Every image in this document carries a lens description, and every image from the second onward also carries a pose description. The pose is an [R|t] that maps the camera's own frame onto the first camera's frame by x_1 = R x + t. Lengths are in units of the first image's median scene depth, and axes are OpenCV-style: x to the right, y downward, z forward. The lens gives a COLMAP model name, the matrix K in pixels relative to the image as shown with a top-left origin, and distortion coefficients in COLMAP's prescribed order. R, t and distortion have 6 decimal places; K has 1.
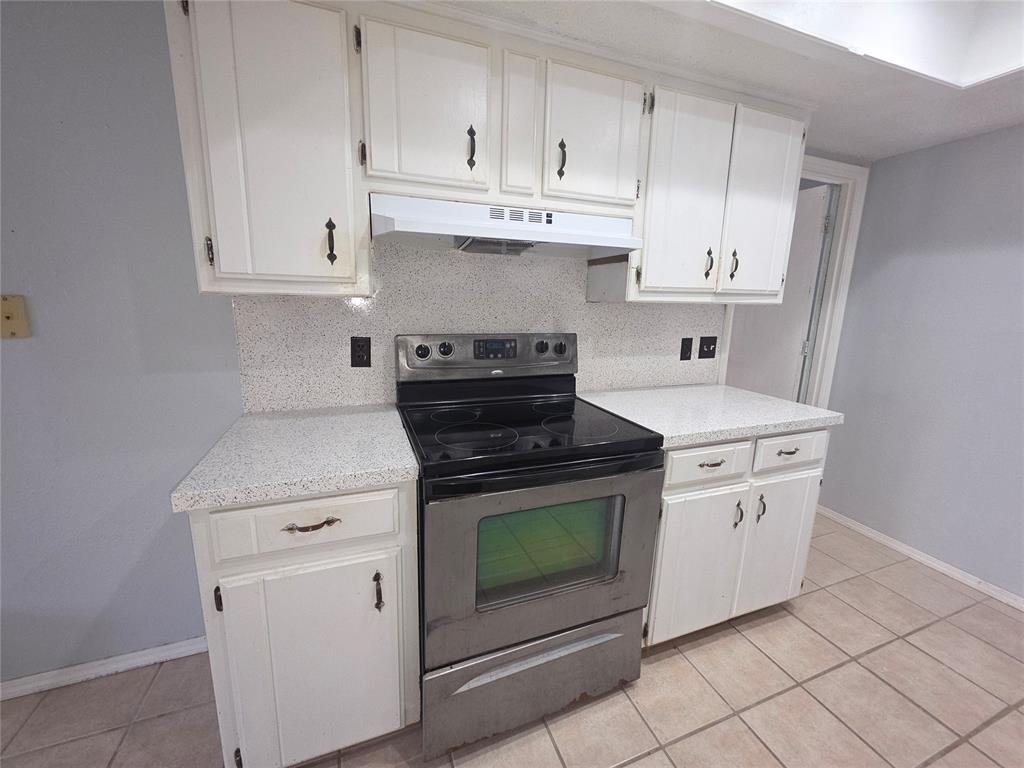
lens RADIAL K [[410.7, 0, 512.2], [0, 410.7, 379.8], [0, 0, 1]] dist [0.000027, 0.000685]
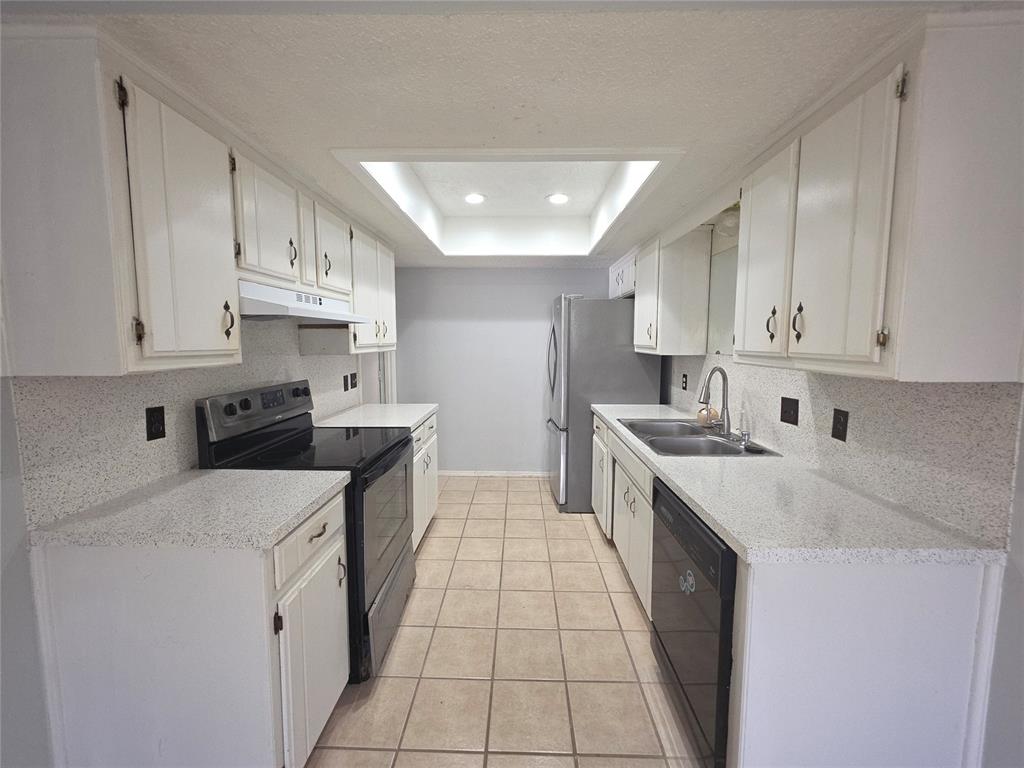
lens RADIAL K [[410.7, 0, 512.2], [0, 410.7, 379.8], [0, 0, 1]] dist [0.000027, 0.000685]
pose [[0.373992, -0.113397, 0.920473, -0.923981], [0.191995, 0.980463, 0.042779, -0.048714], [-0.907341, 0.160727, 0.388457, -0.120712]]
